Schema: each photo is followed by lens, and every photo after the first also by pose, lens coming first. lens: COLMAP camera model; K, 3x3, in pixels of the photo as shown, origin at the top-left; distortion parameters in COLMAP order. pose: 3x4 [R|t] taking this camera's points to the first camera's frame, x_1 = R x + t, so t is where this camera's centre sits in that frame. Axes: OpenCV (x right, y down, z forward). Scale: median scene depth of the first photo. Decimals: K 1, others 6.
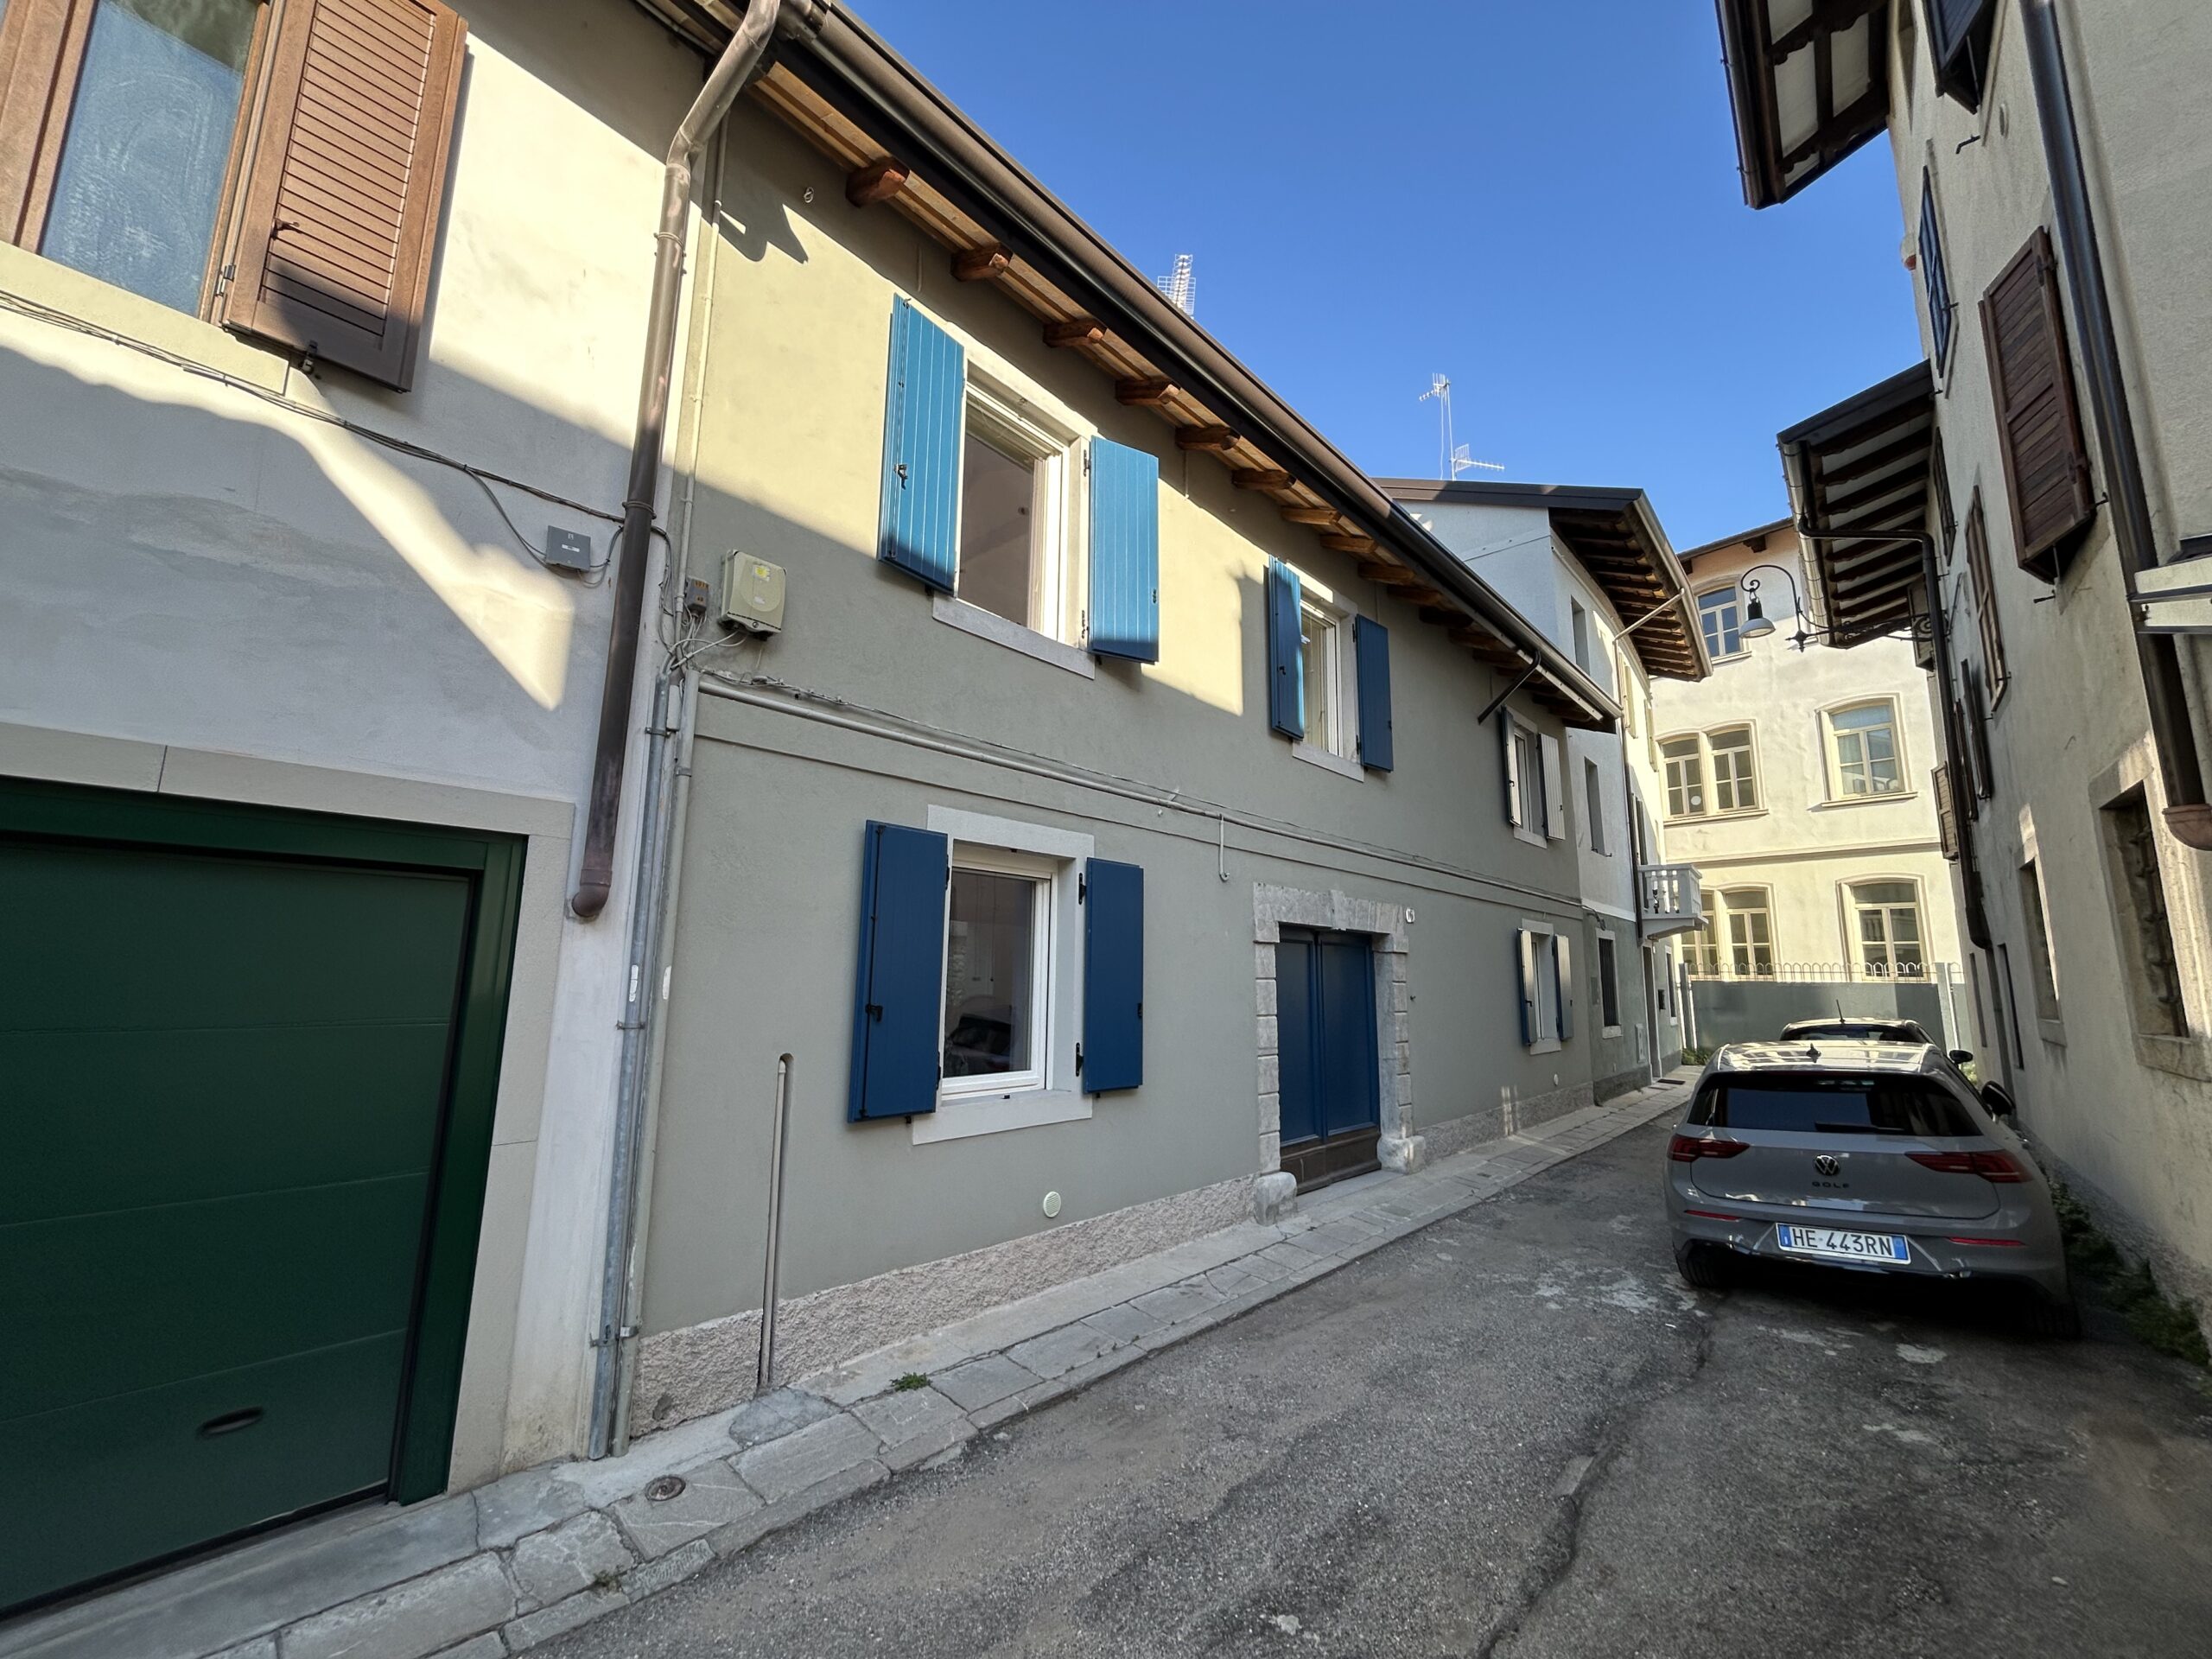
lens RADIAL K [[895.8, 0, 1101.6], [0, 895.8, 832.2], [0, 0, 1]] dist [-0.004196, 0.001169]
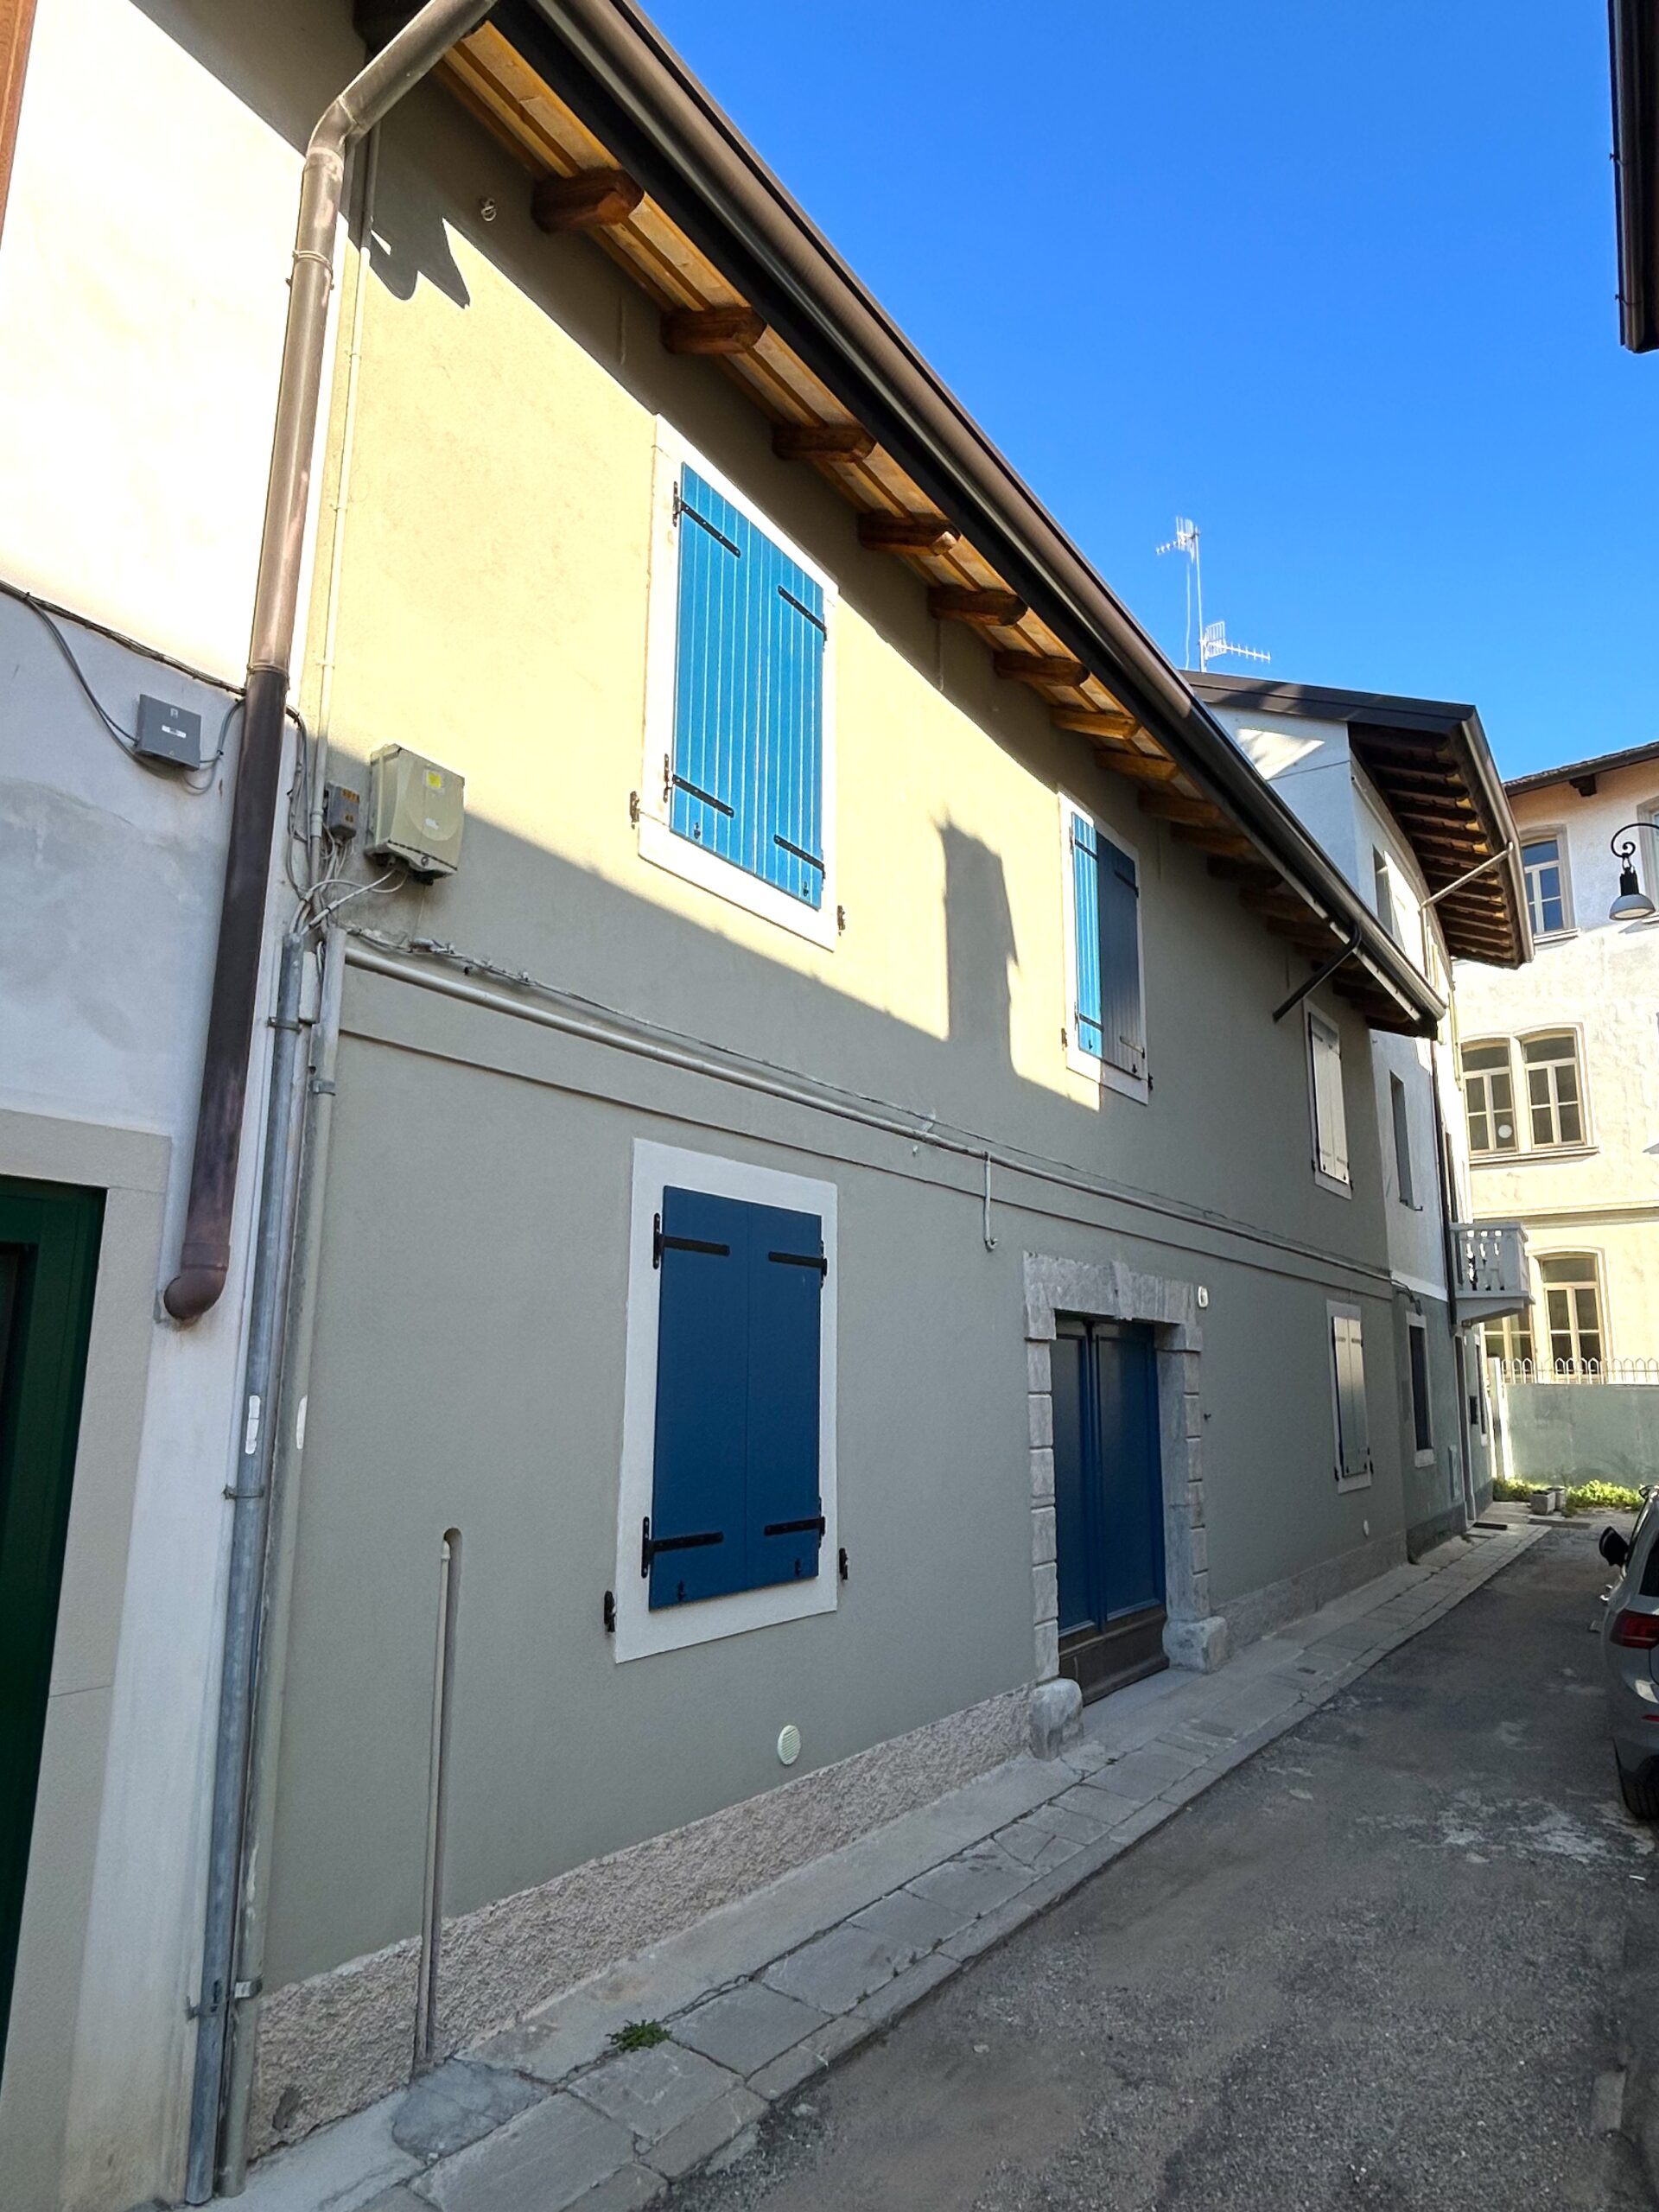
lens RADIAL K [[1354.9, 0, 826.6], [0, 1354.9, 1115.4], [0, 0, 1]] dist [-0.009257, 0.006529]
pose [[0.988640, 0.026454, 0.147958, -0.178466], [-0.022424, 0.999333, -0.028838, -0.019609], [-0.148622, 0.025192, 0.988573, -0.003666]]
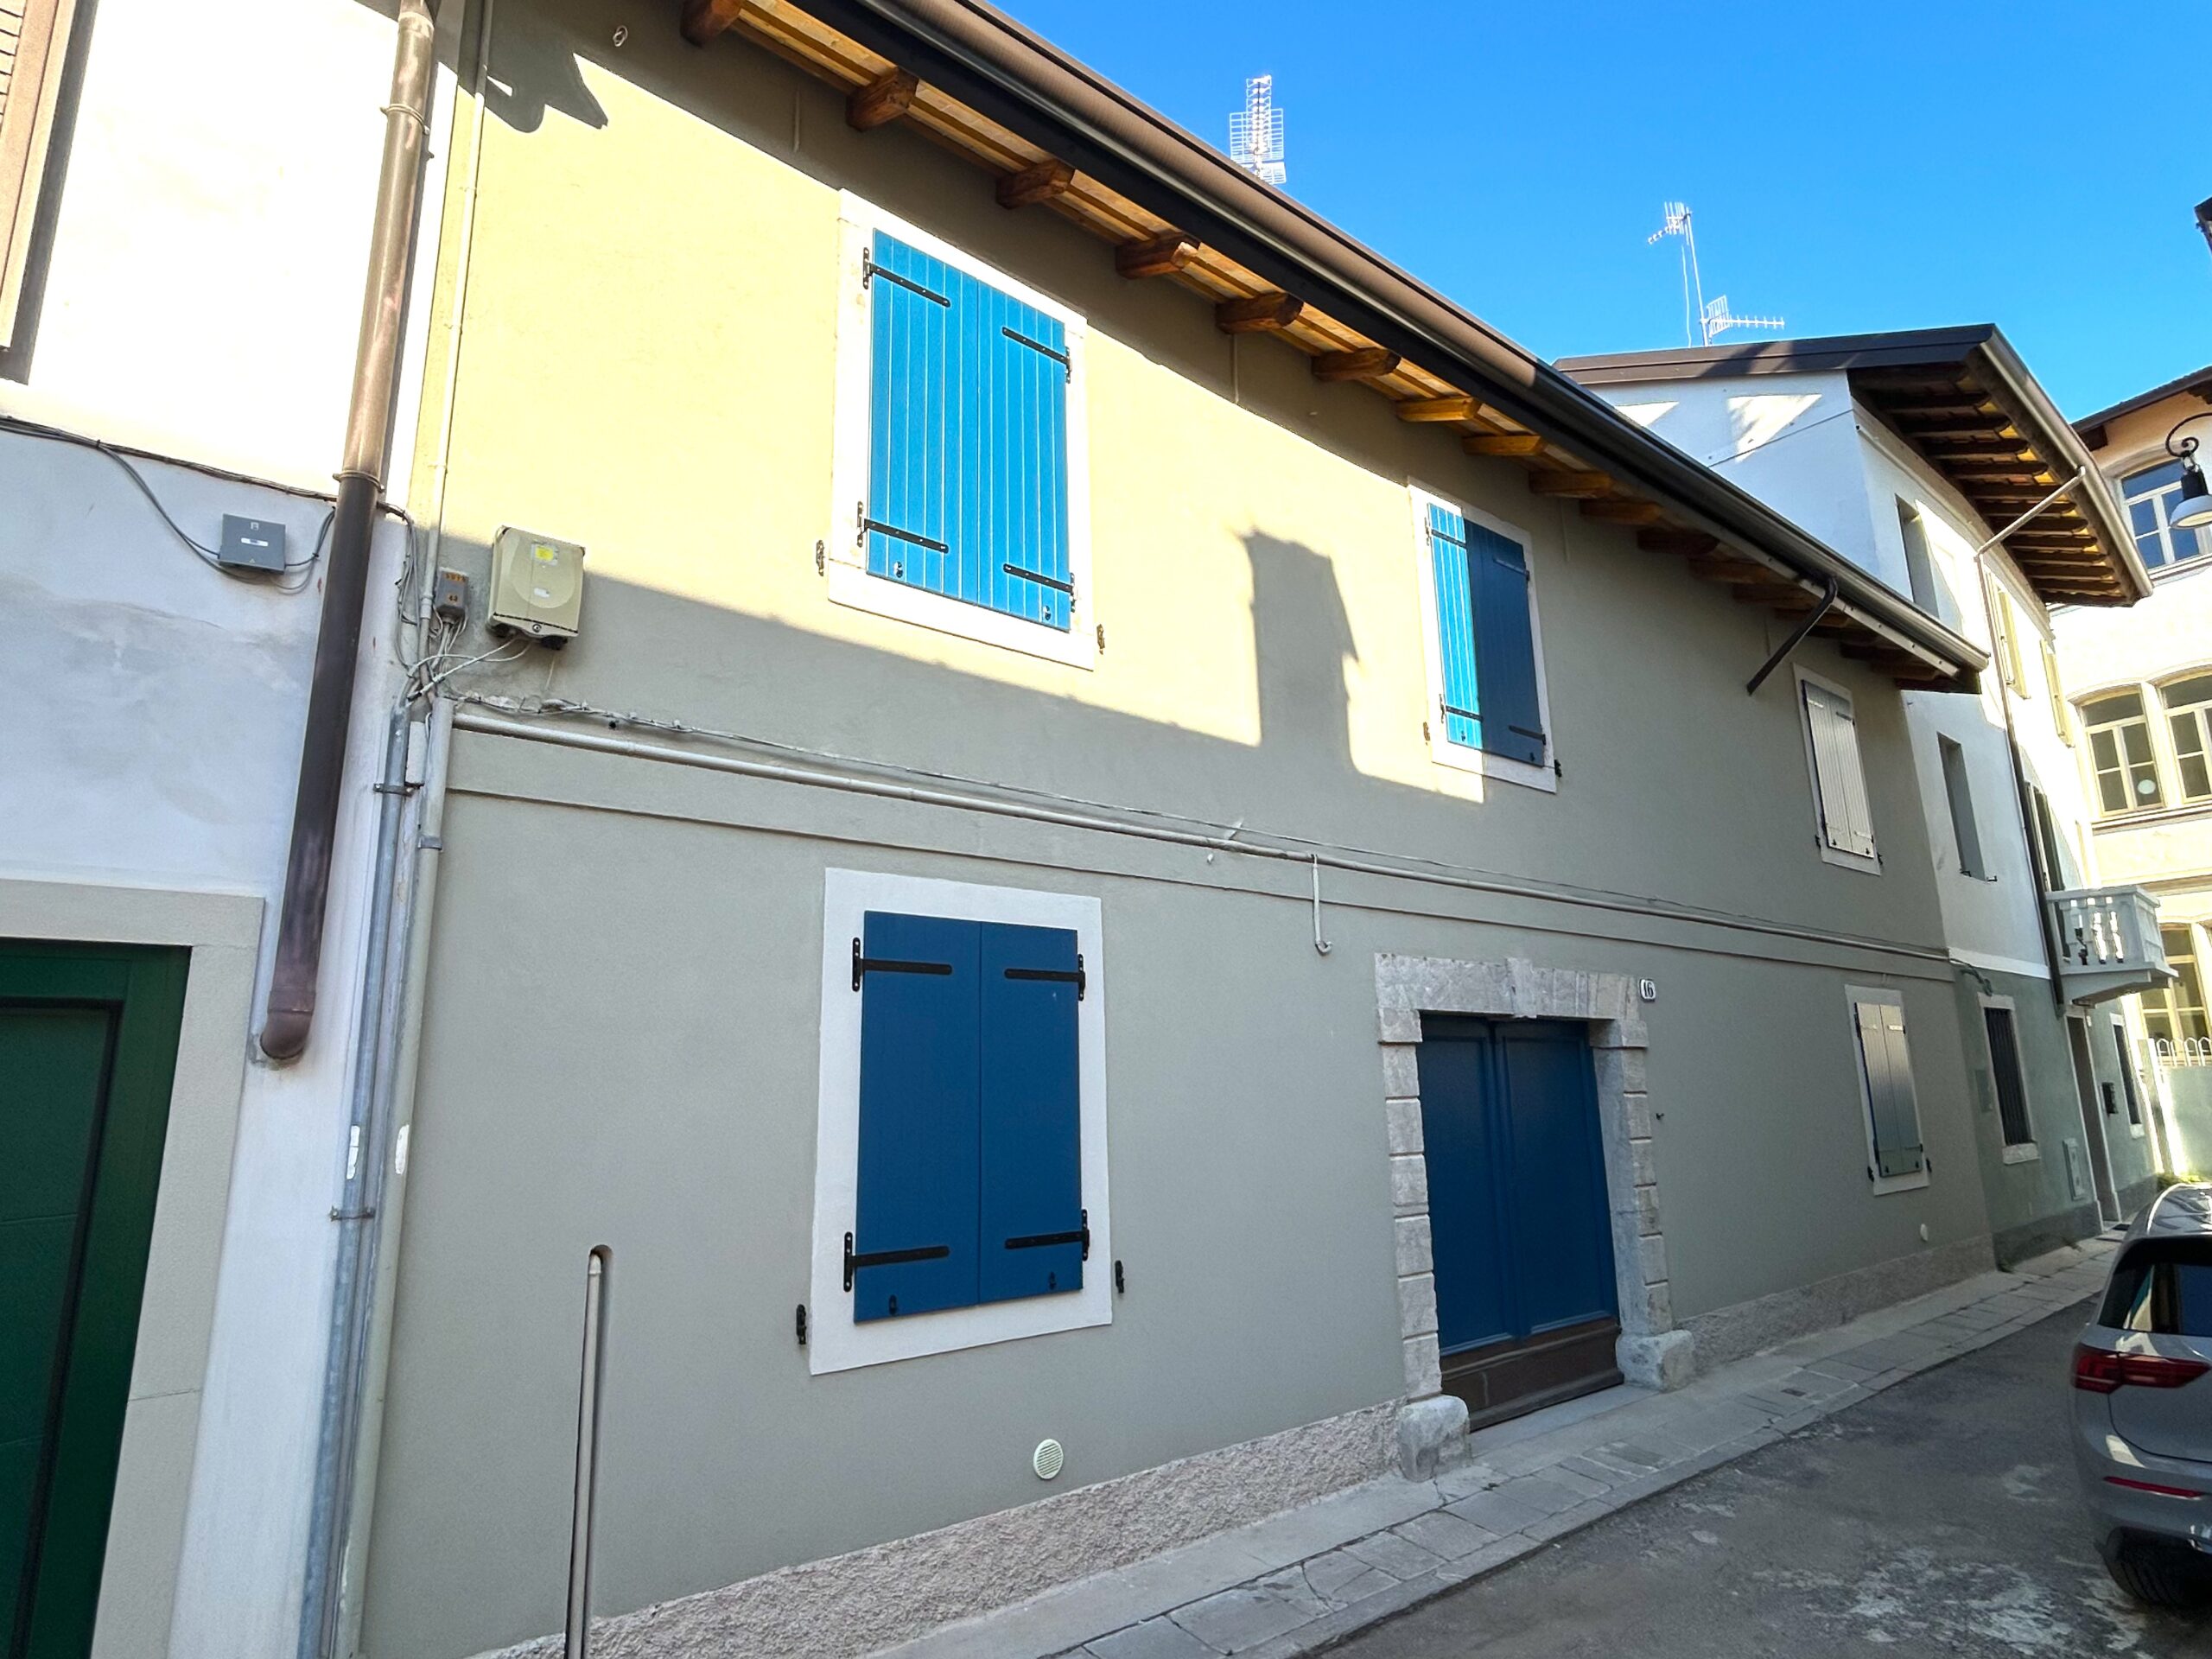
lens RADIAL K [[1215.1, 0, 1101.1], [0, 1215.1, 835.7], [0, 0, 1]] dist [-0.011496, 0.008279]
pose [[0.988734, -0.062010, -0.136236, 0.127566], [0.055817, 0.997247, -0.048817, 0.001664], [0.138888, 0.040663, 0.989473, 0.093876]]
